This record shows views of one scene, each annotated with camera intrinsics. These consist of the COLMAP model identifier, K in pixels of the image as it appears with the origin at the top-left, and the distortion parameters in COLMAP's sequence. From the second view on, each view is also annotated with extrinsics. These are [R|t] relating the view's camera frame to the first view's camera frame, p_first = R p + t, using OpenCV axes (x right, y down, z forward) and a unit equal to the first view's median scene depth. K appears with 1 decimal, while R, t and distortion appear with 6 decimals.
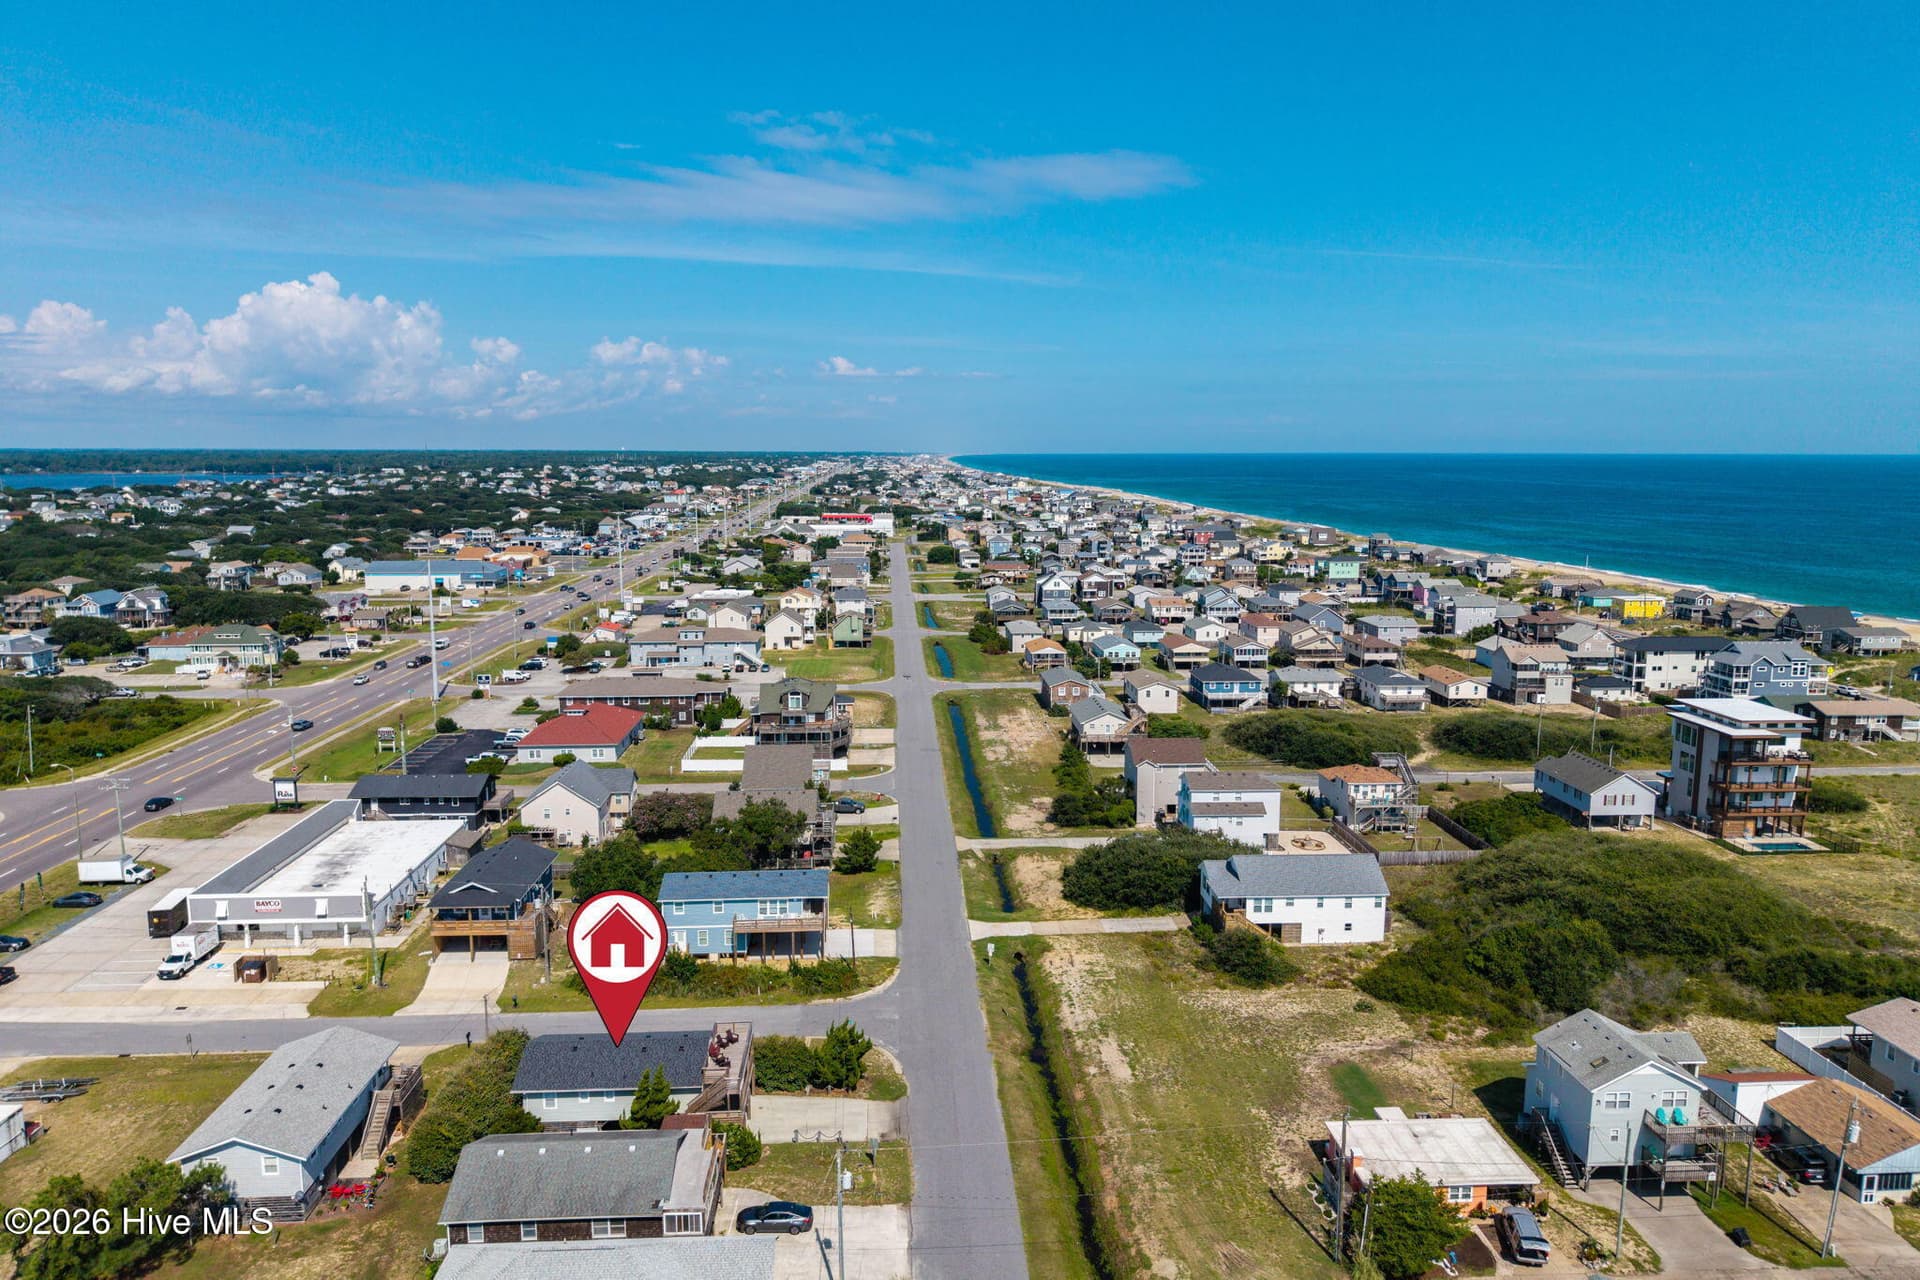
lens RADIAL K [[1274.3, 0, 960.4], [0, 1274.3, 609.9], [0, 0, 1]] dist [0.081821, -0.116942]
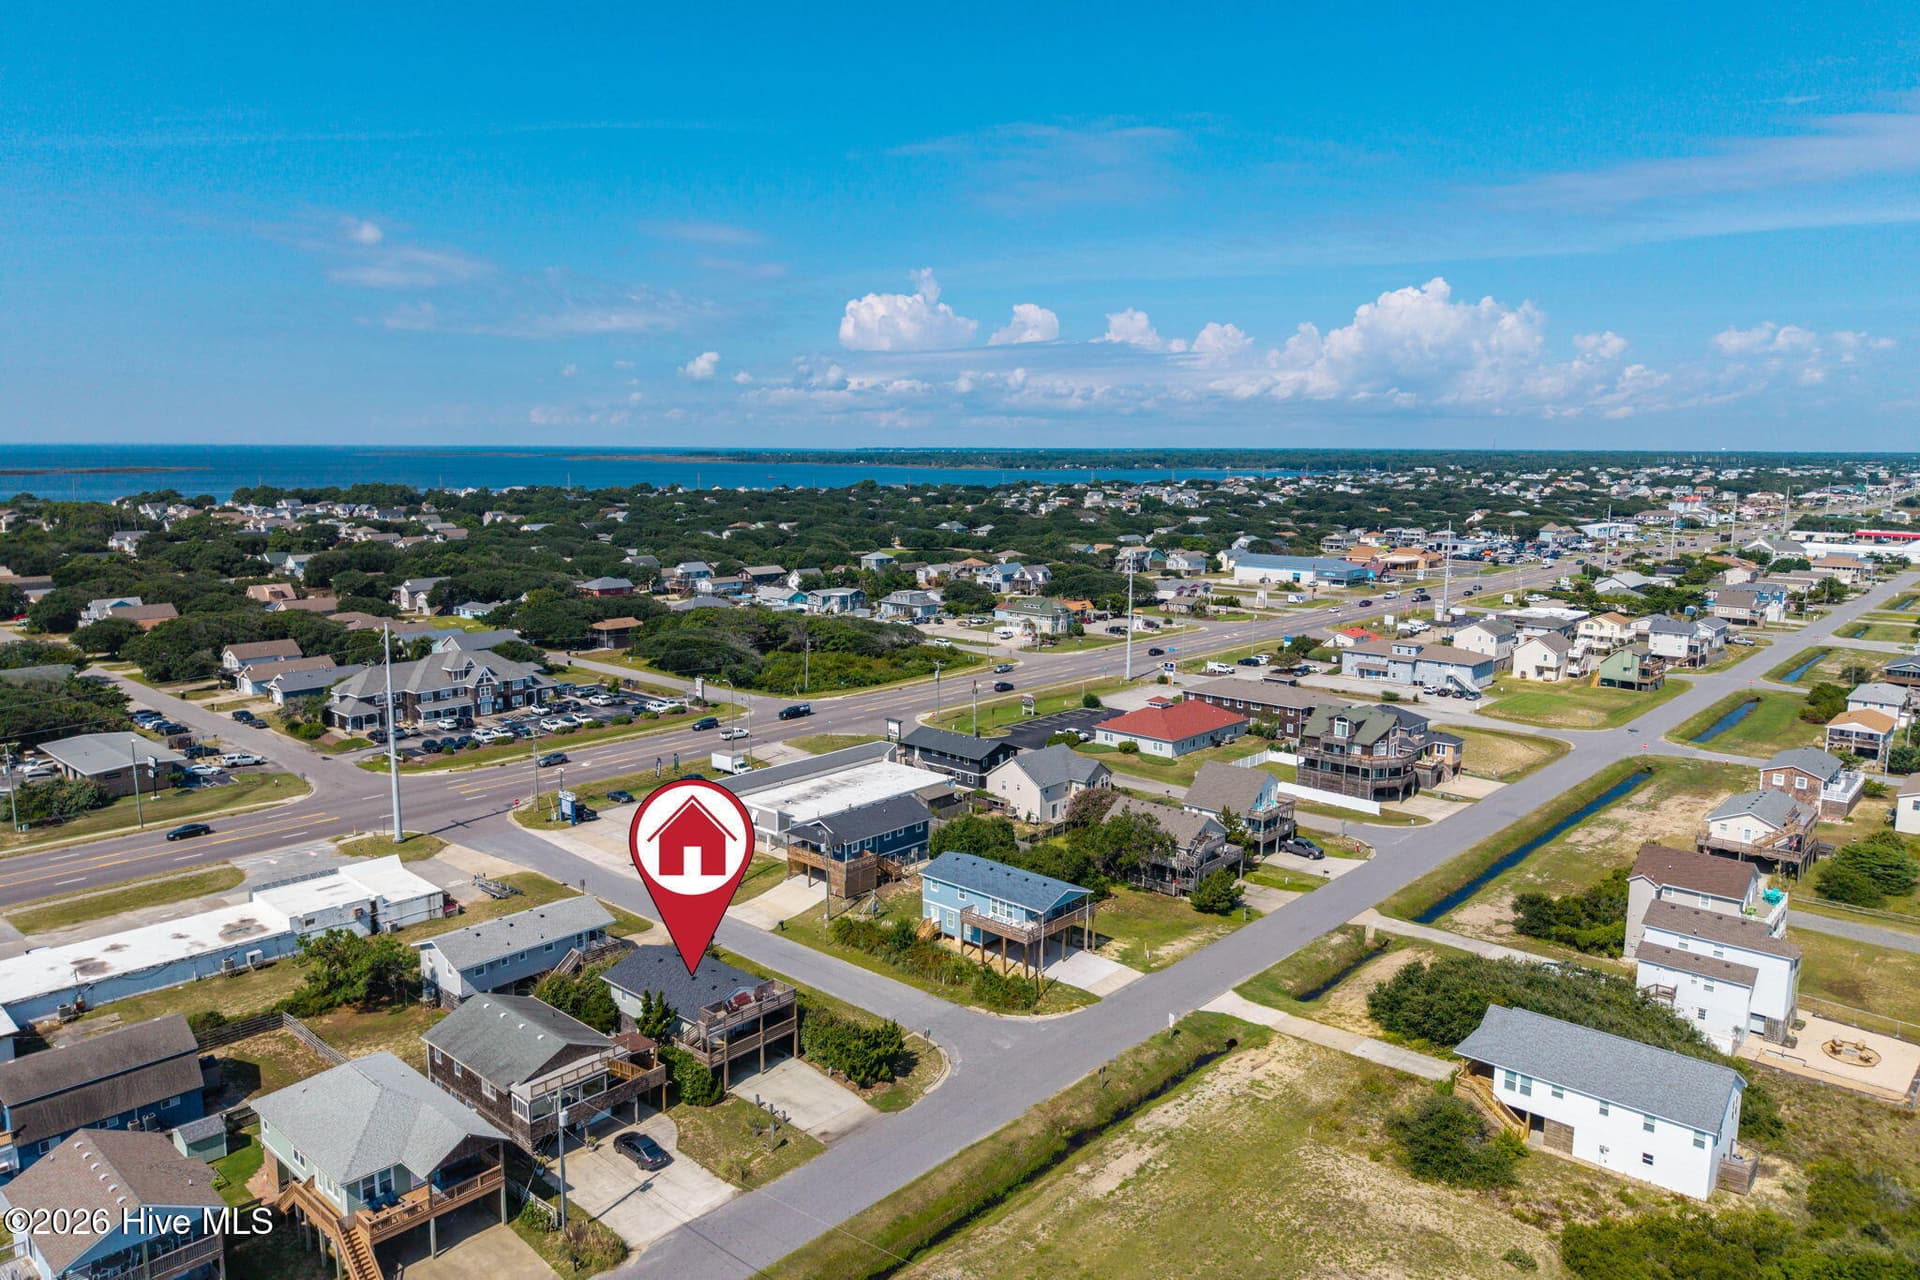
lens RADIAL K [[1274.3, 0, 960.4], [0, 1274.3, 609.9], [0, 0, 1]] dist [0.081821, -0.116942]
pose [[0.706698, 0.092907, -0.701389, 0.275733], [-0.092931, 0.994941, 0.038157, -0.019212], [0.701386, 0.038216, 0.711757, 0.137811]]
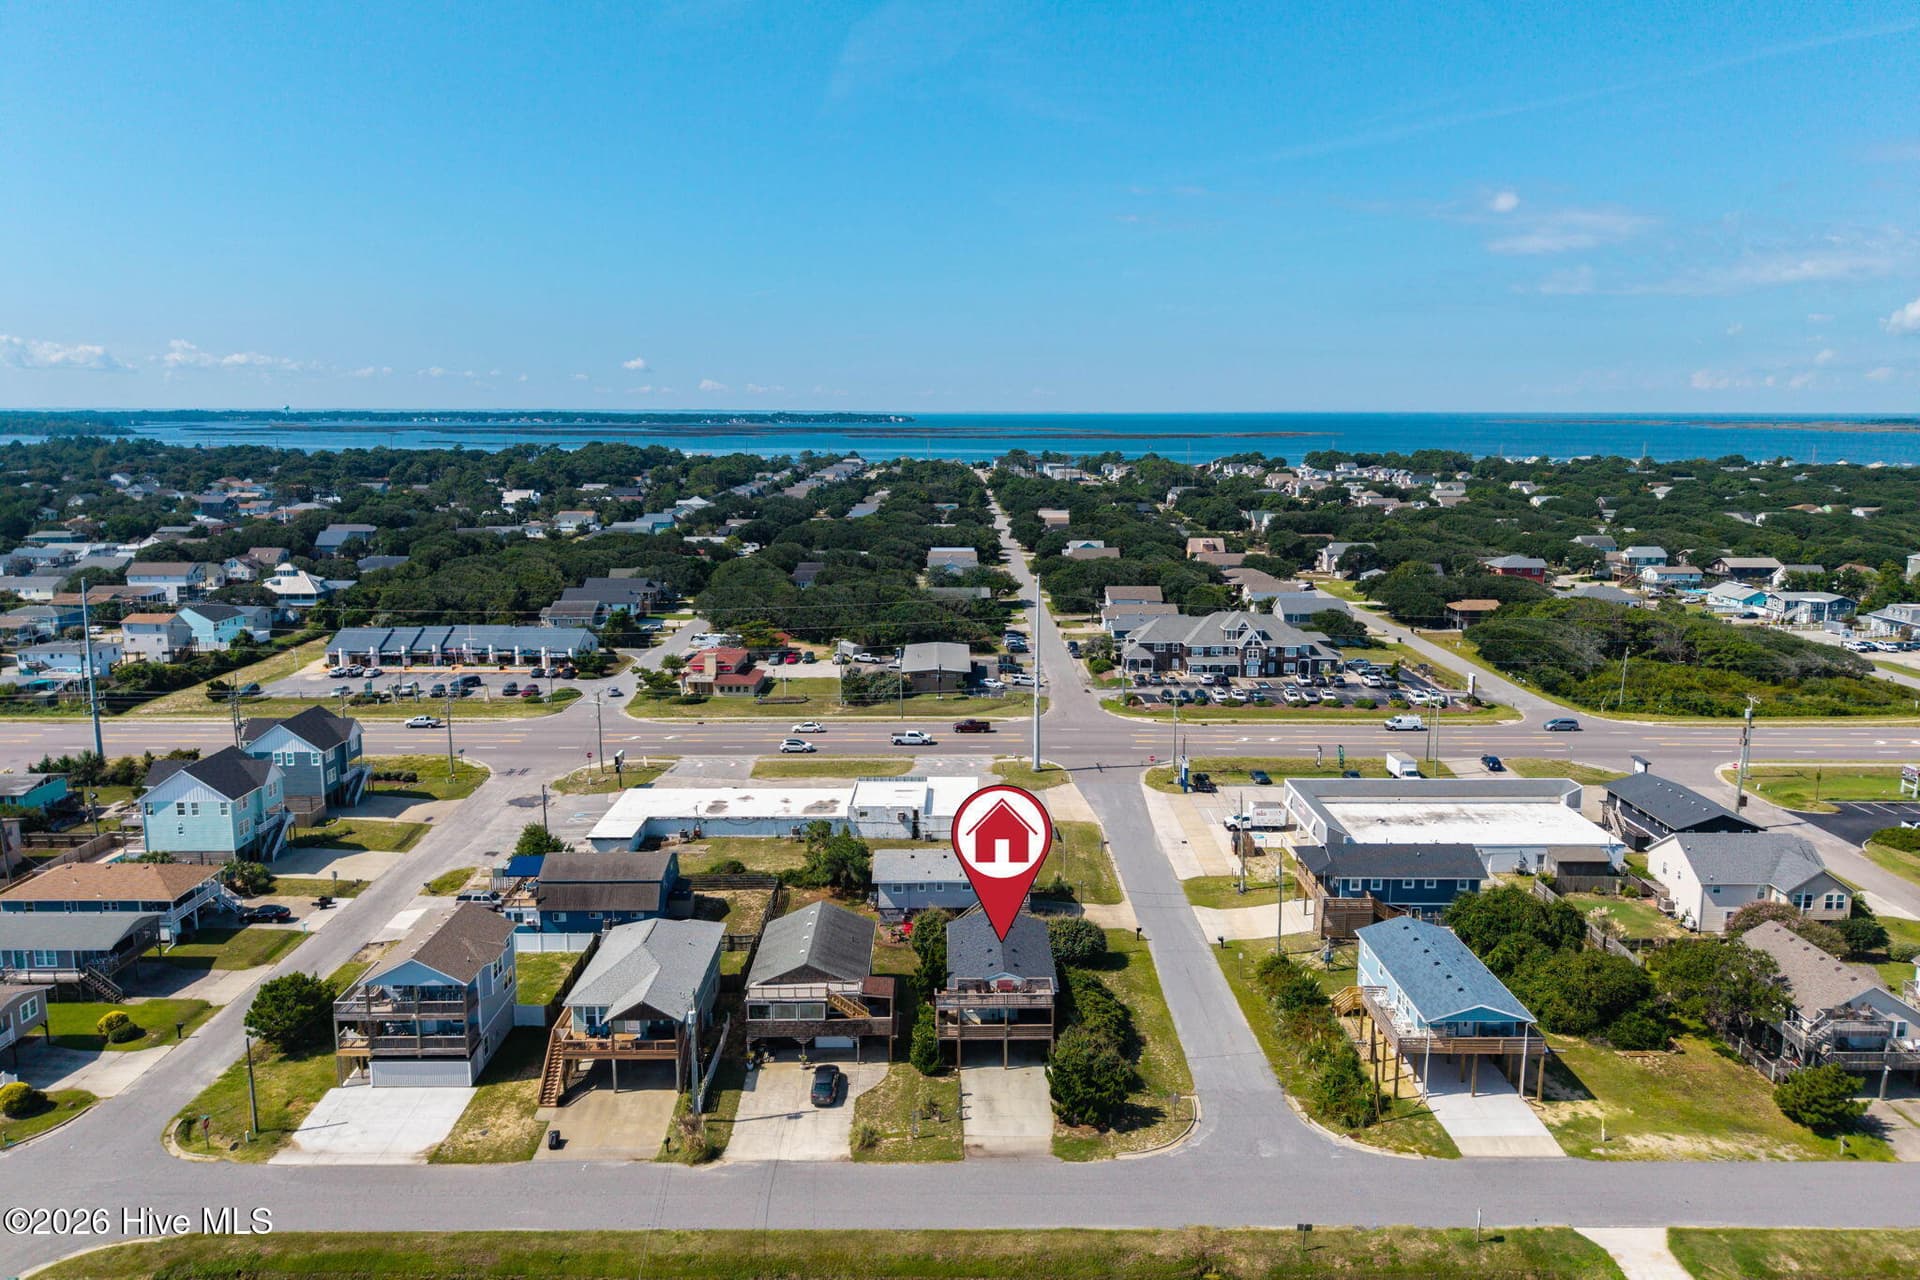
lens RADIAL K [[1274.3, 0, 960.4], [0, 1274.3, 609.9], [0, 0, 1]] dist [0.081821, -0.116942]
pose [[-0.039907, 0.153922, -0.987277, 0.325414], [-0.127458, 0.979208, 0.157816, -0.049181], [0.991041, 0.132135, -0.019459, 0.387090]]
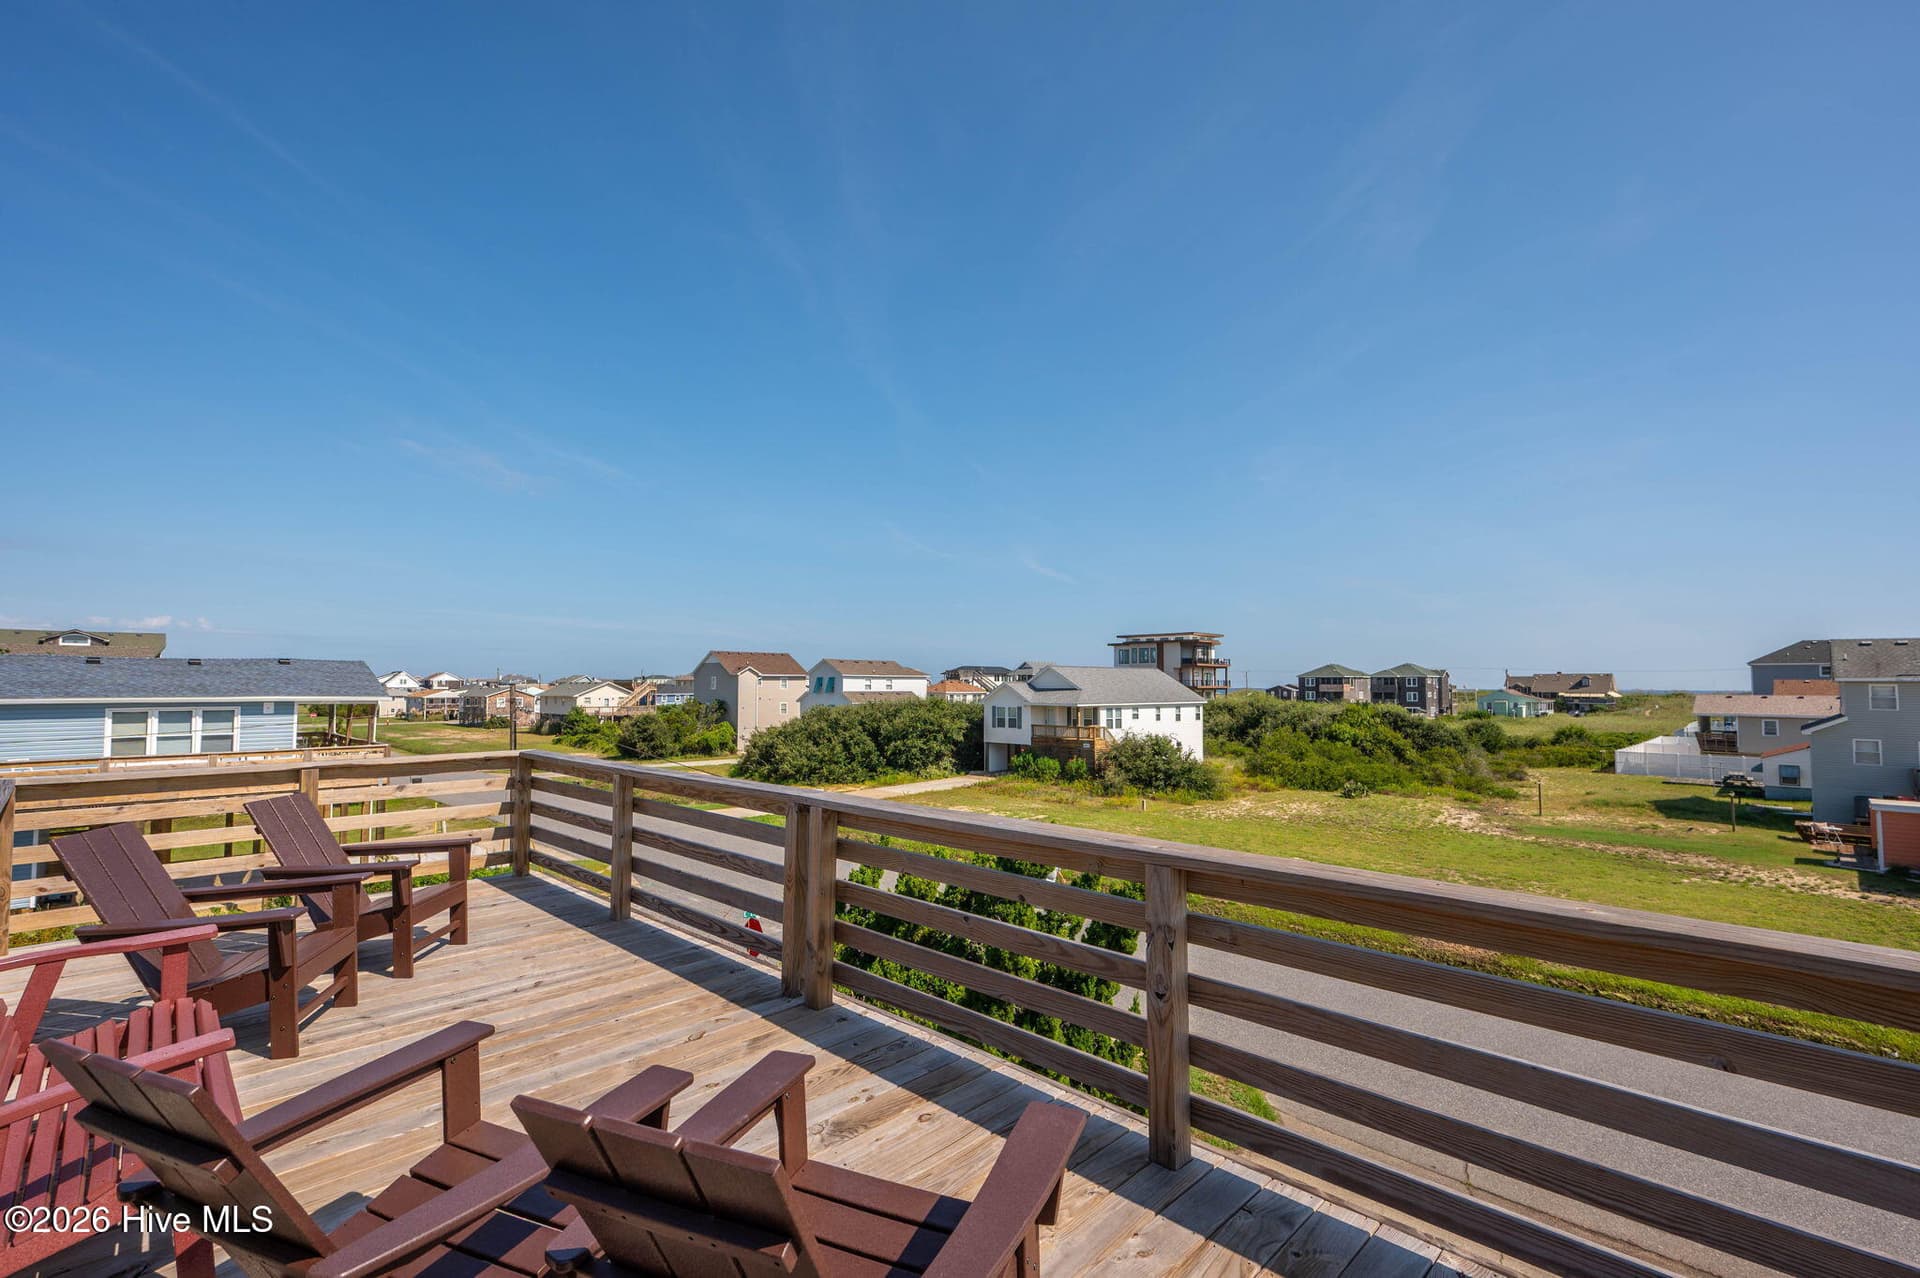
lens RADIAL K [[852.6, 0, 960.0], [0, 852.6, 639.0], [0, 0, 1]] dist [0.002857, 0.000197]
pose [[0.742048, 0.039393, 0.669188, -0.078922], [0.078055, 0.986404, -0.144621, 0.136928], [-0.665787, 0.159549, 0.728884, 0.390503]]
